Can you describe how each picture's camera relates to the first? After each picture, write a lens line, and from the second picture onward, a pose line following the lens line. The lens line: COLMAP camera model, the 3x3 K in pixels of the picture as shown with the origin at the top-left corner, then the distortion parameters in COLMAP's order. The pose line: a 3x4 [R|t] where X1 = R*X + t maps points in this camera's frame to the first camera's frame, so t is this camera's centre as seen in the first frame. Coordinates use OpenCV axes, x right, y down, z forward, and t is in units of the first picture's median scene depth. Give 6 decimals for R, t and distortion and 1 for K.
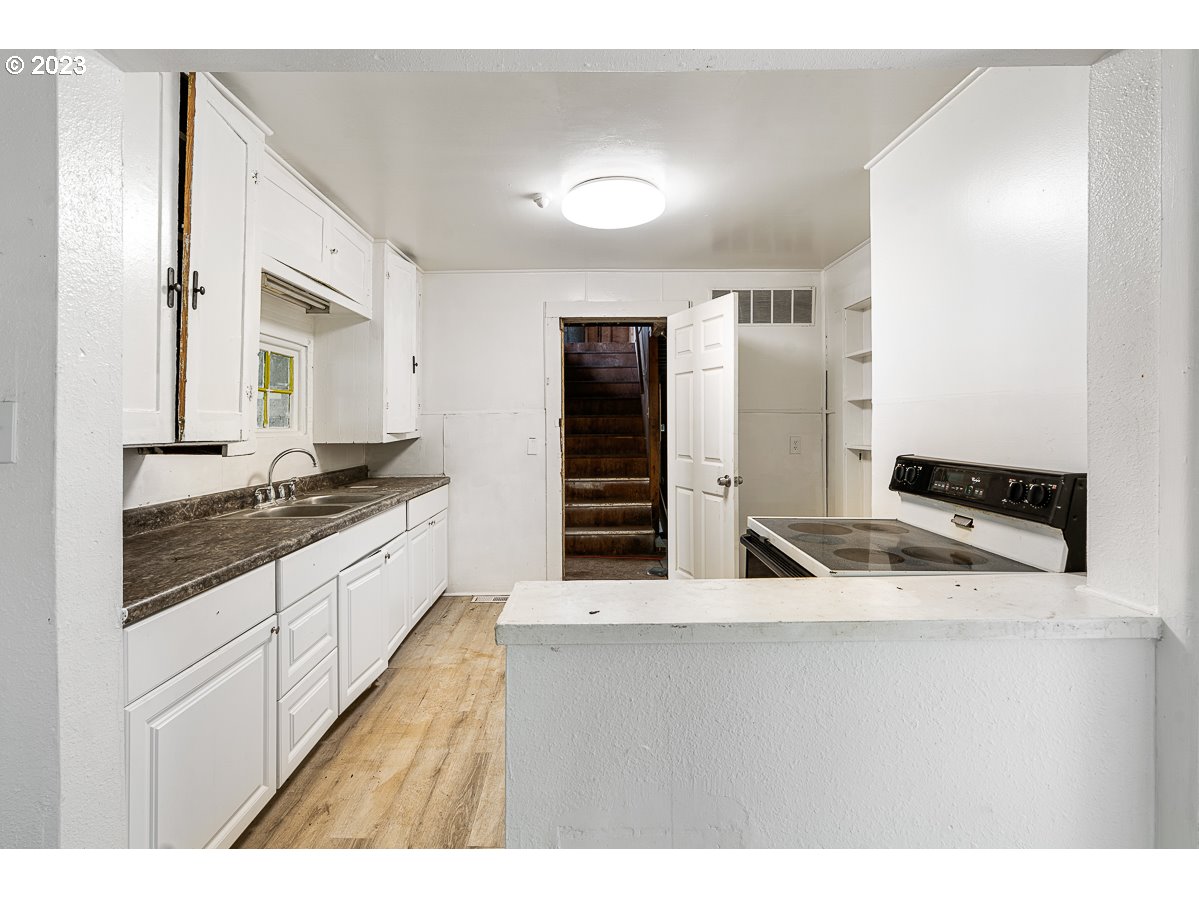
lens RADIAL K [[843.1, 0, 599.5], [0, 843.1, 449.5], [0, 0, 1]] dist [-0.033289, 0.032416]
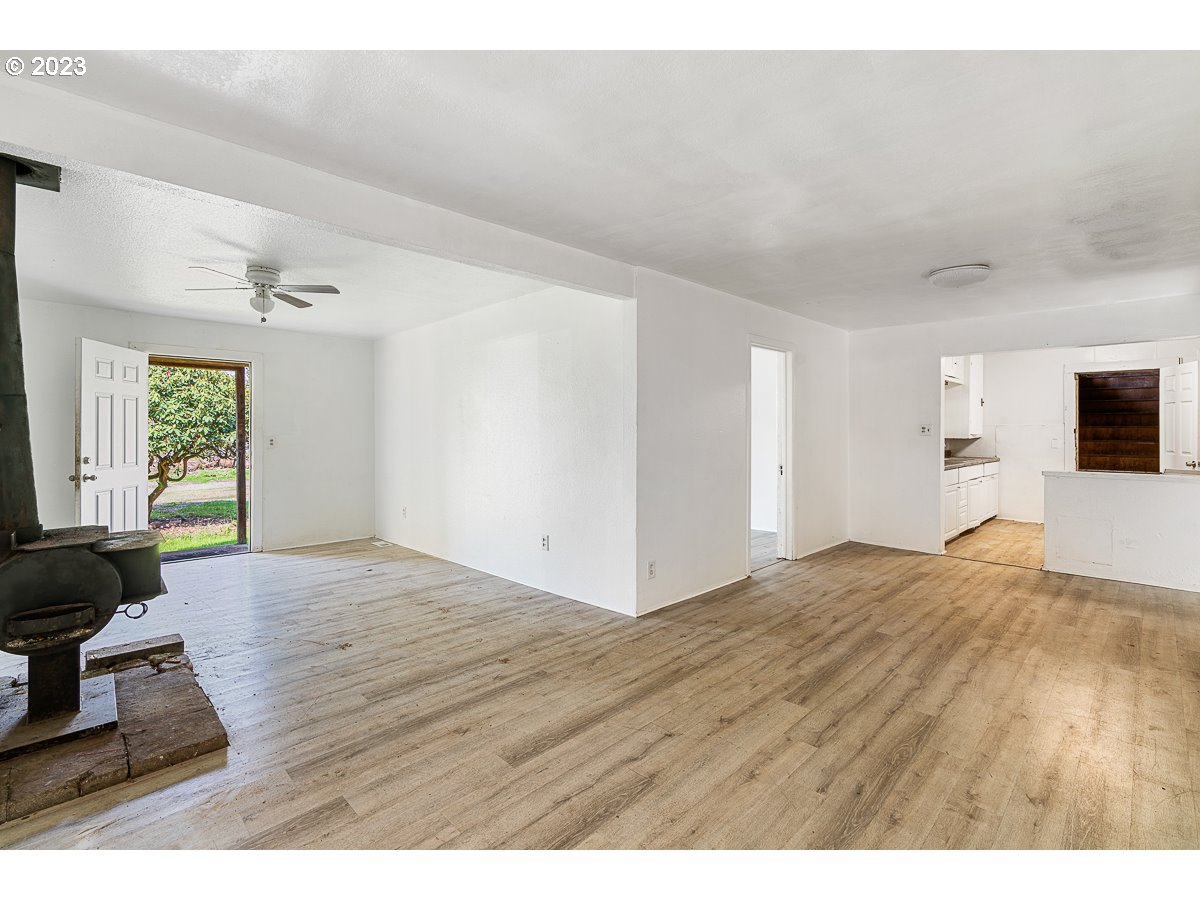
lens RADIAL K [[540.9, 0, 599.1], [0, 540.9, 432.3], [0, 0, 1]] dist [0.000022, 0.000712]
pose [[0.709721, 0.013811, -0.704348, 0.042730], [-0.032207, 0.999399, -0.012857, 0.016843], [0.703746, 0.031810, 0.709739, -0.491441]]
